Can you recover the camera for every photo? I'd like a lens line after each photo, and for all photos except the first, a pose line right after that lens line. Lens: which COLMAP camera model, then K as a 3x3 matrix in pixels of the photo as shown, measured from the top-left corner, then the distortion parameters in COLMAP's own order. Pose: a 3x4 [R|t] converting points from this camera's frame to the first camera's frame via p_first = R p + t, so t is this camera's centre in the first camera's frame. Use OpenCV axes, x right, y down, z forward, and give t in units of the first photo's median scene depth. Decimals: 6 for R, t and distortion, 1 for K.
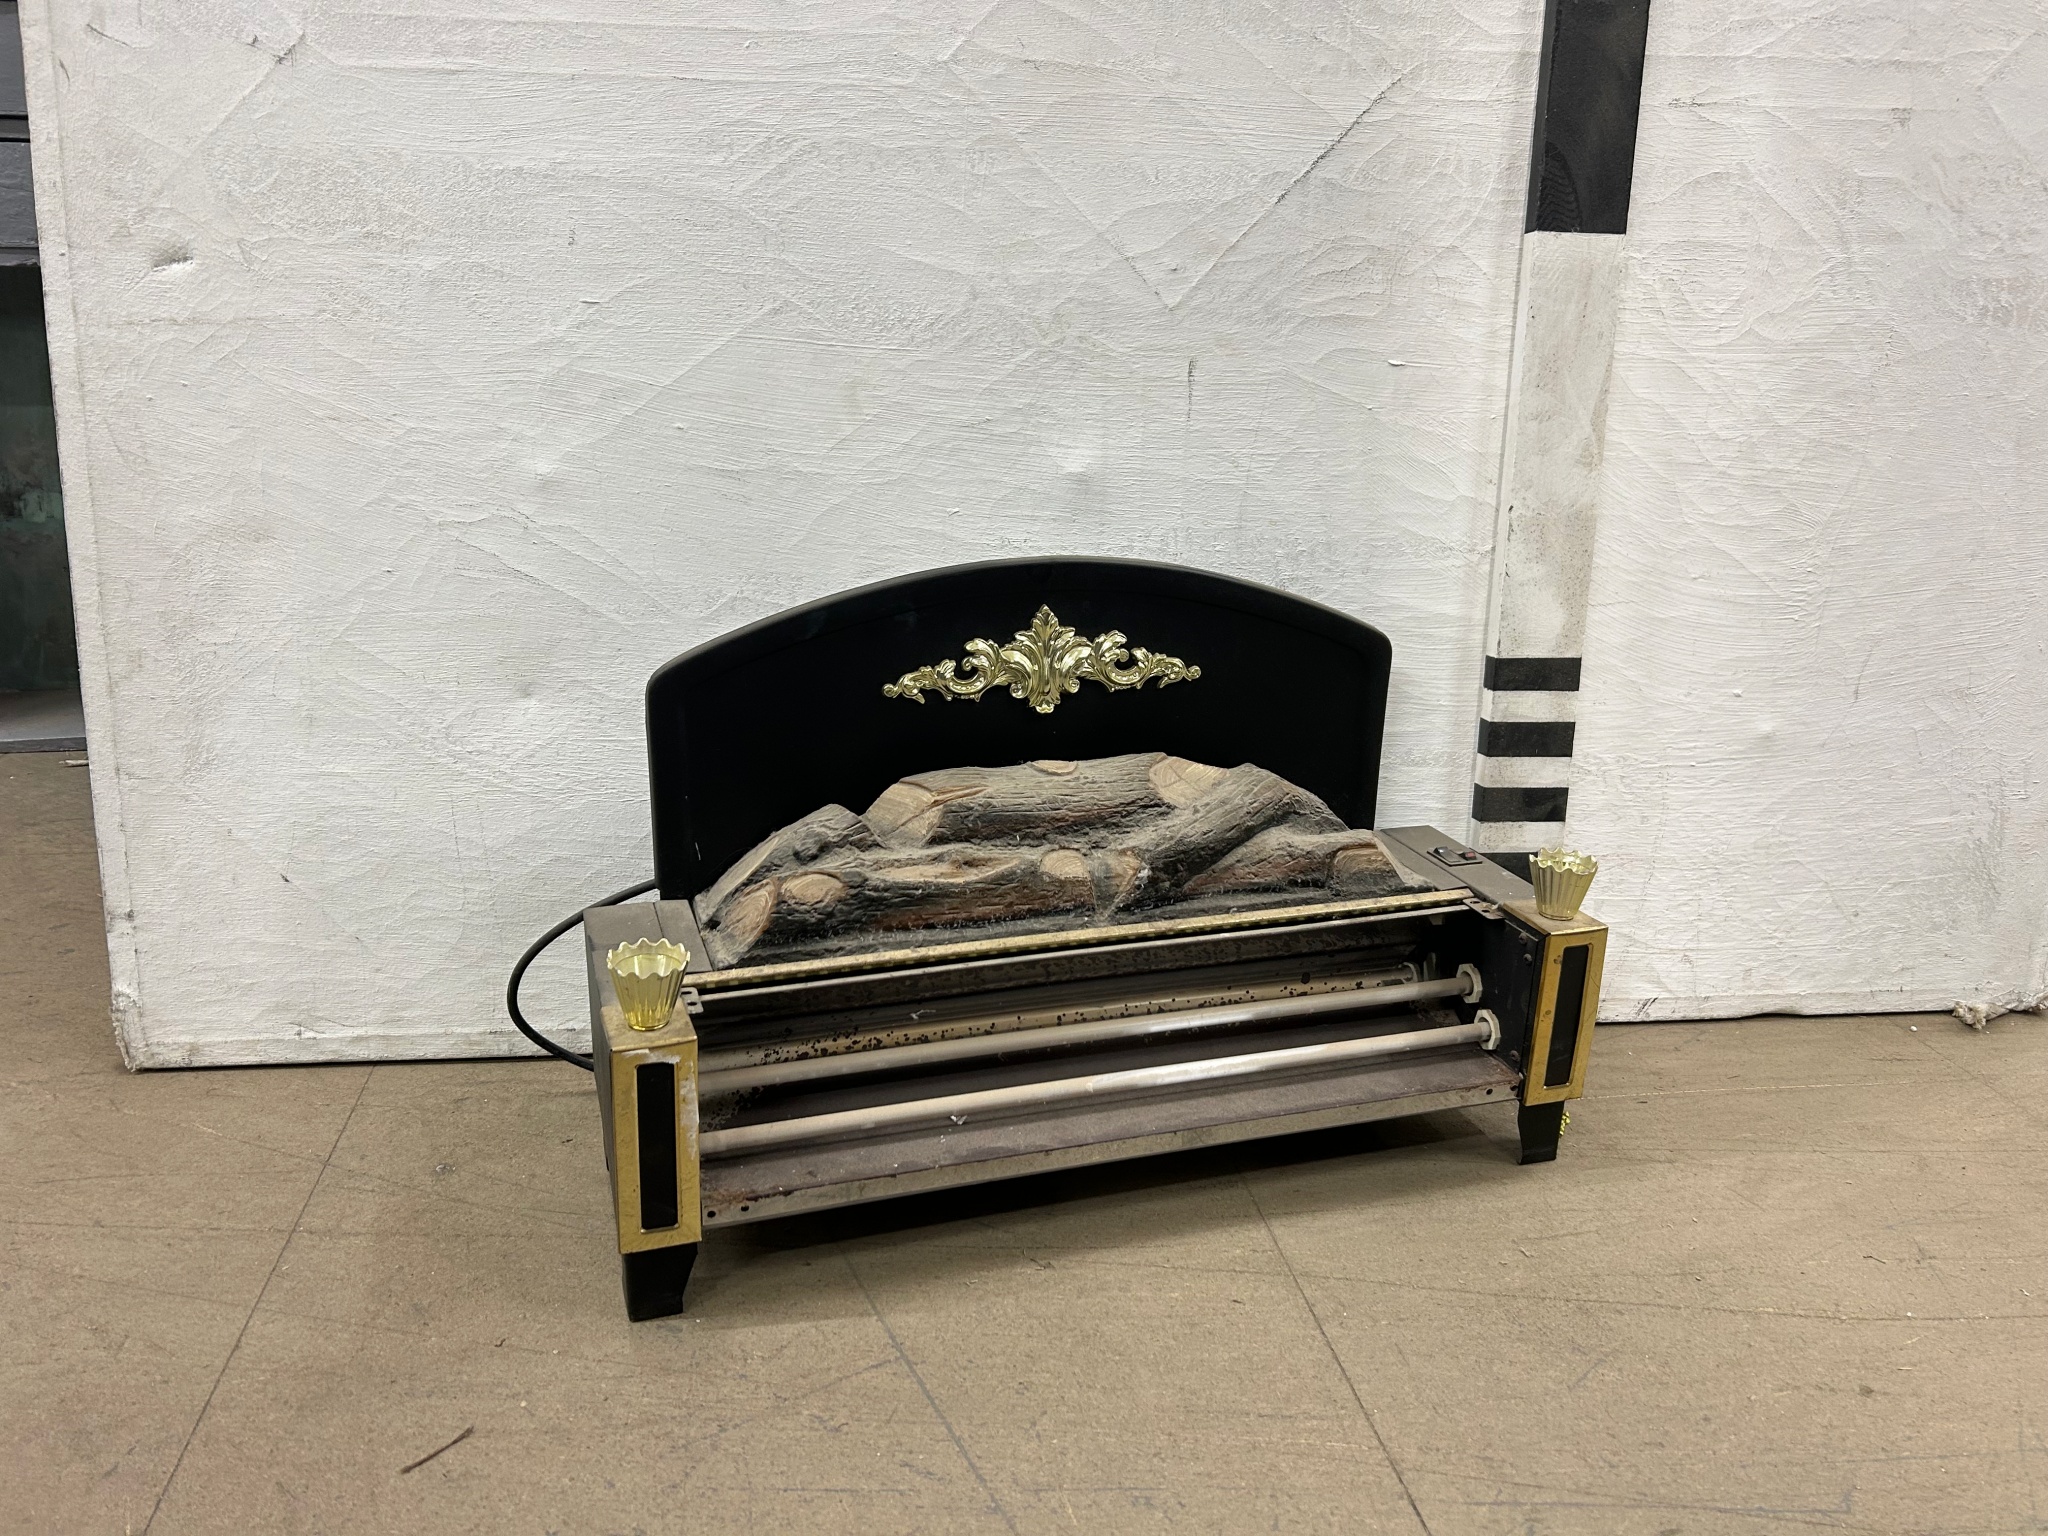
lens RADIAL K [[1557.7, 0, 1017.0], [0, 1557.7, 774.6], [0, 0, 1]] dist [0.028190, -0.034061]
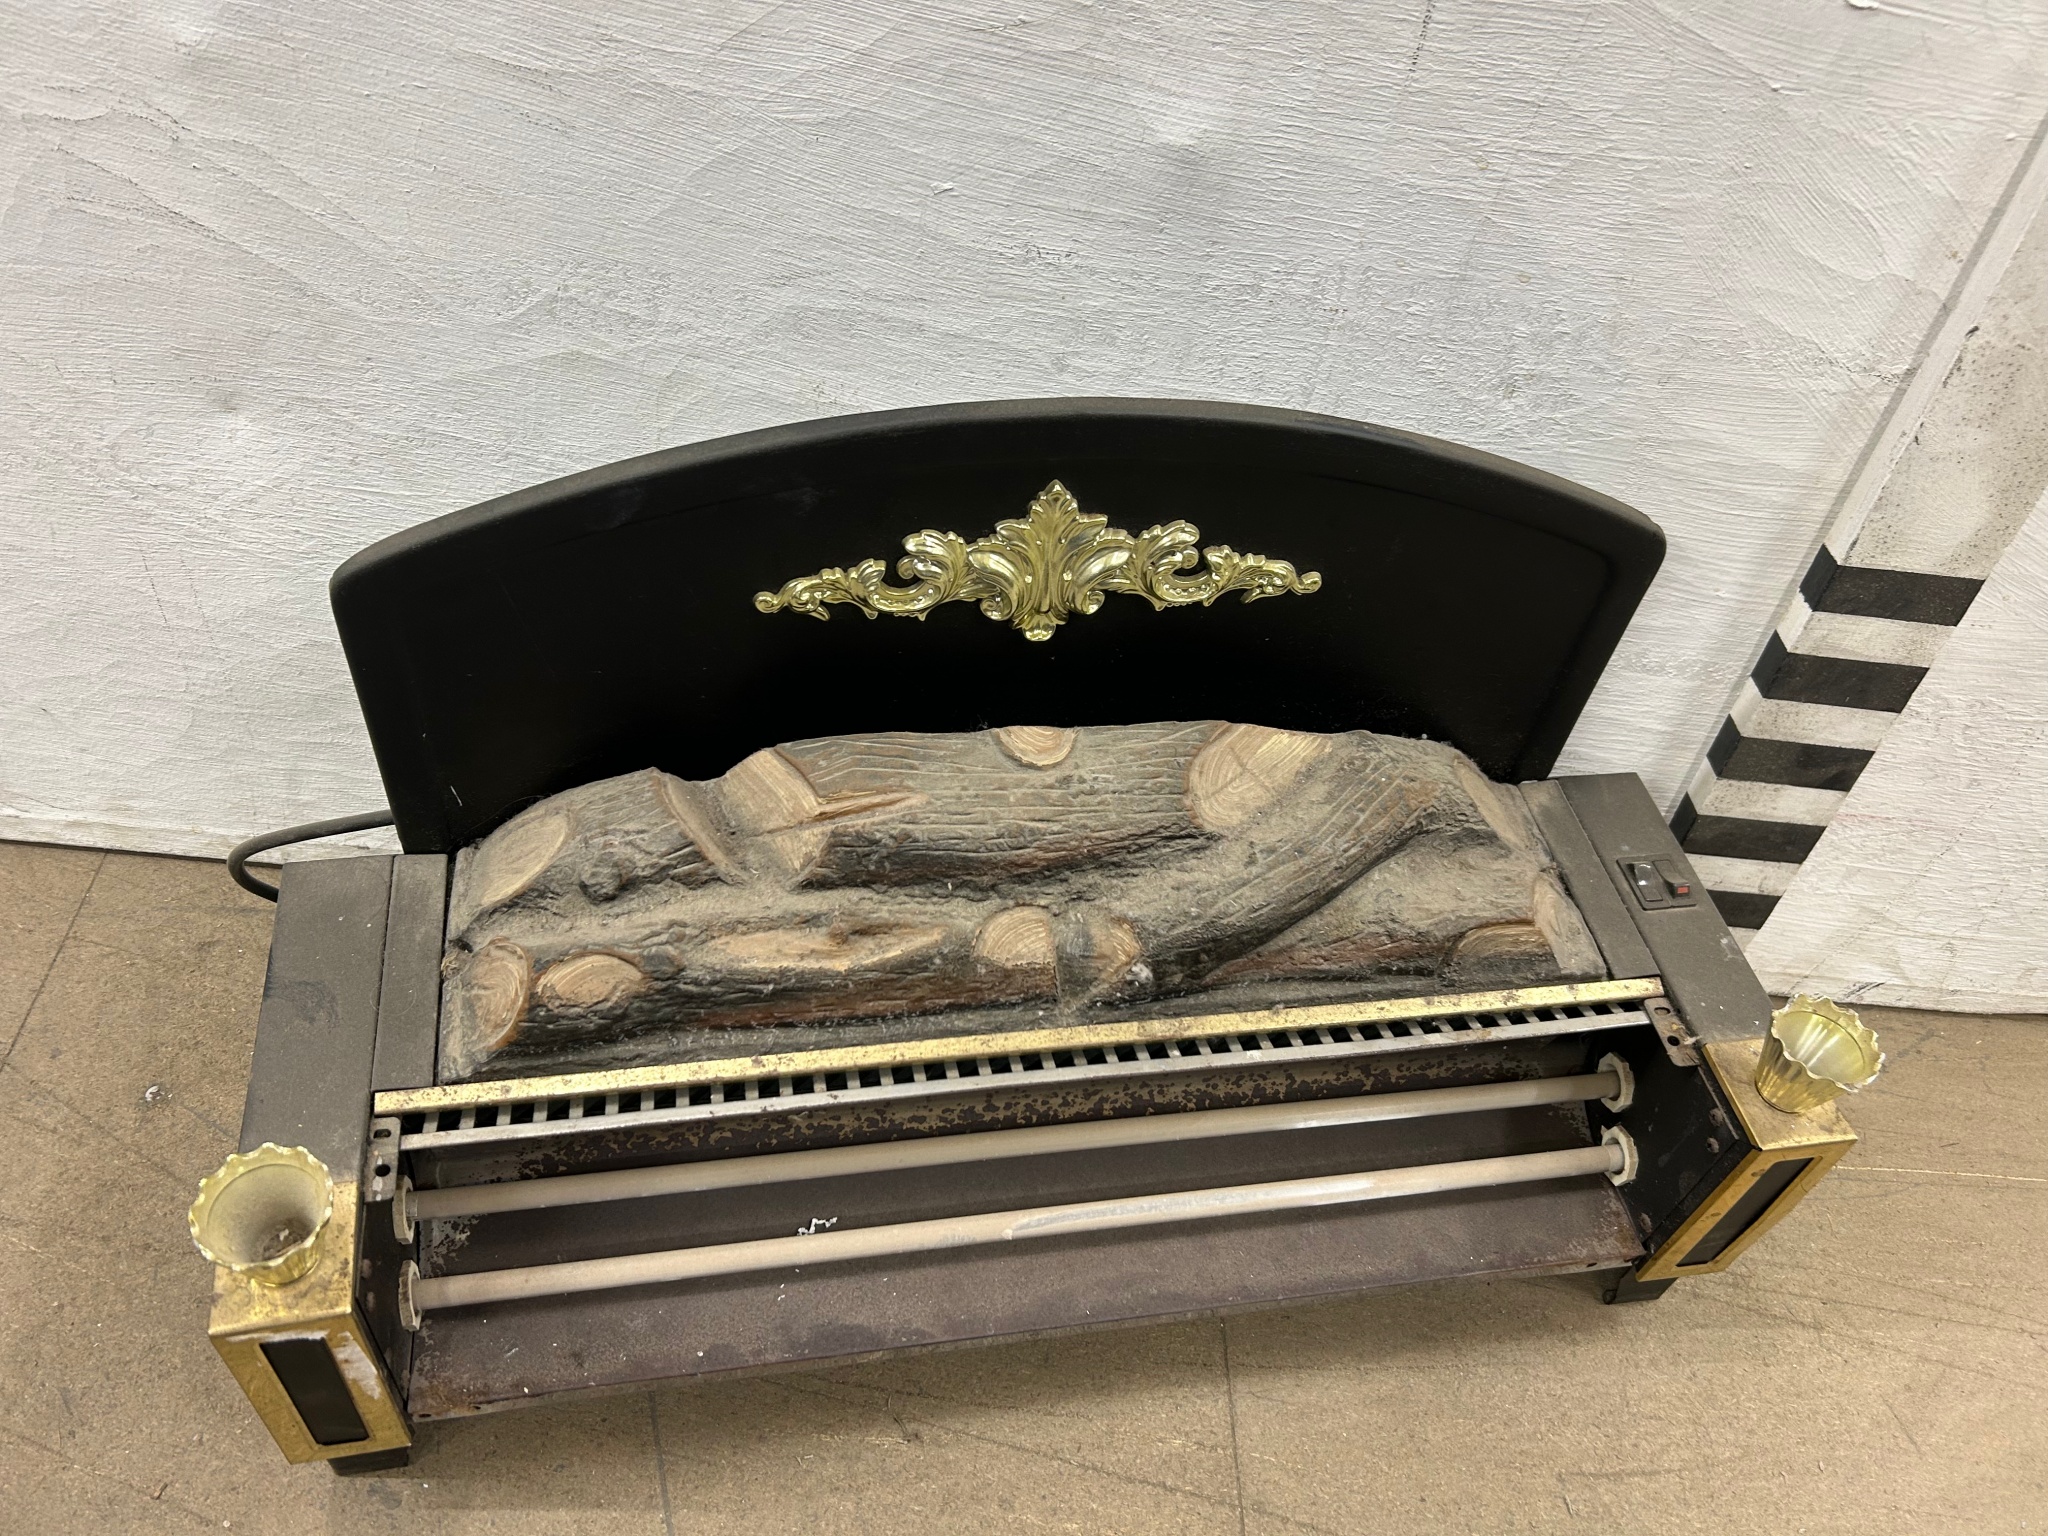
lens RADIAL K [[1562.8, 0, 1013.2], [0, 1562.8, 785.2], [0, 0, 1]] dist [0.024485, -0.029572]
pose [[0.986643, 0.158024, -0.039557, 0.038962], [-0.117669, 0.859284, 0.497780, -0.271075], [0.112652, -0.486476, 0.866401, 0.431180]]
